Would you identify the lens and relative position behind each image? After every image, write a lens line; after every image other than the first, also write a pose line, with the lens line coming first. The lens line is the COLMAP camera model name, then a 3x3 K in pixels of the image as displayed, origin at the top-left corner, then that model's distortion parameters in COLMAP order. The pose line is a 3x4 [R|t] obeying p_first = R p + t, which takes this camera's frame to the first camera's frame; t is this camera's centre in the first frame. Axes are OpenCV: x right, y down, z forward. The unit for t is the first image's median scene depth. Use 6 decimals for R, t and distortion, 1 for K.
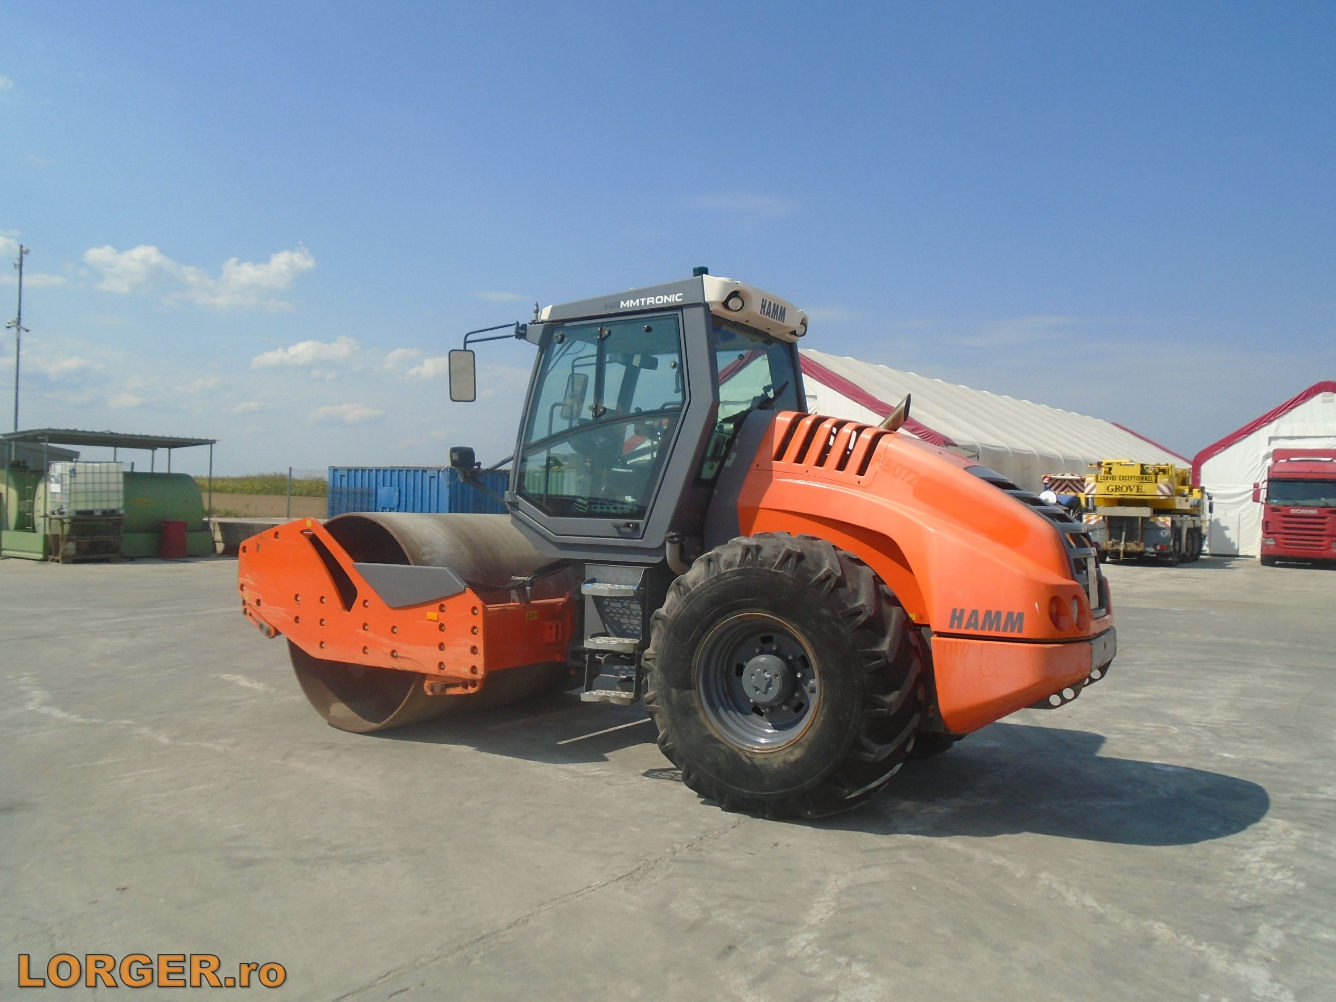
lens RADIAL K [[1037.8, 0, 664.5], [0, 1037.8, 506.5], [0, 0, 1]] dist [-0.003892, -0.003959]
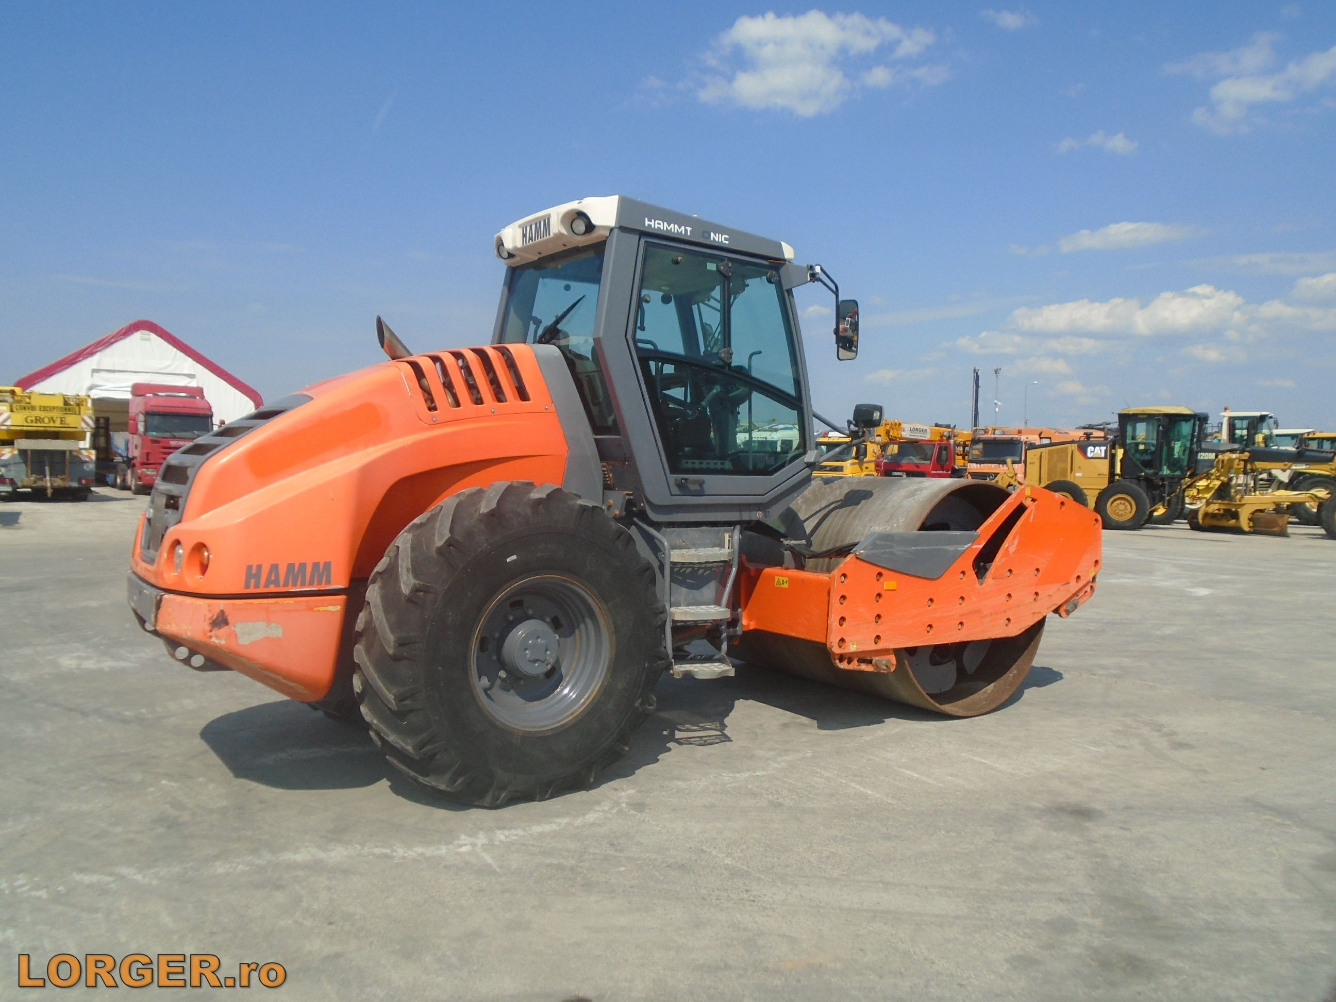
lens RADIAL K [[1037.8, 0, 664.5], [0, 1037.8, 506.5], [0, 0, 1]] dist [-0.003892, -0.003959]
pose [[0.309920, -0.063373, 0.948648, -0.343936], [-0.005703, 0.997634, 0.068508, -0.008473], [-0.950746, -0.026642, 0.308825, 0.229544]]
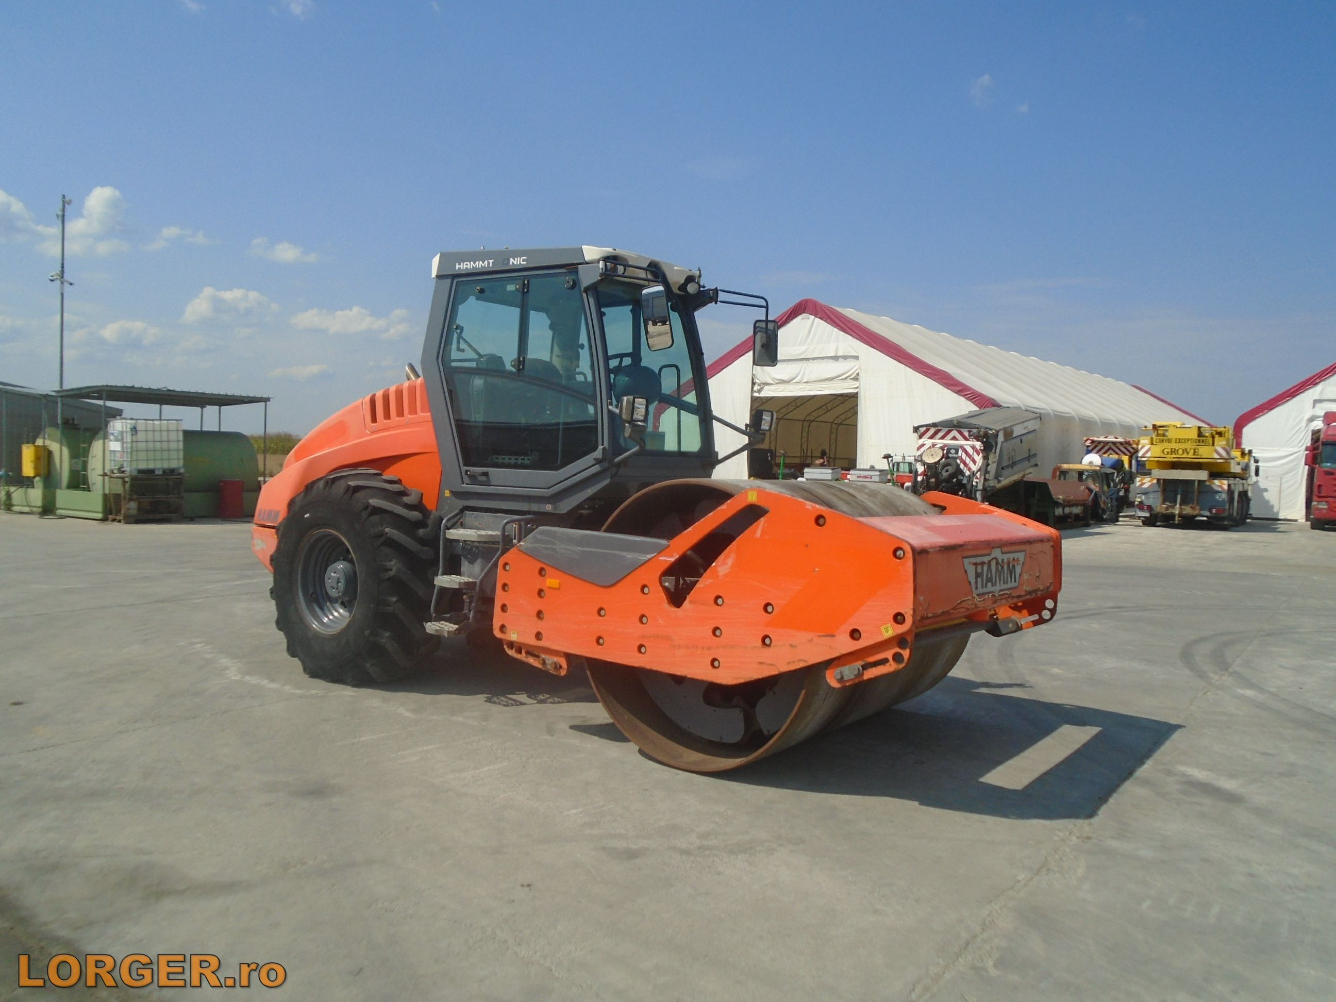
lens RADIAL K [[1037.8, 0, 664.5], [0, 1037.8, 506.5], [0, 0, 1]] dist [-0.003892, -0.003959]
pose [[0.999962, 0.003896, 0.007853, -0.071165], [-0.004189, 0.999283, 0.037628, 0.000131], [-0.007701, -0.037660, 0.999261, 0.016955]]
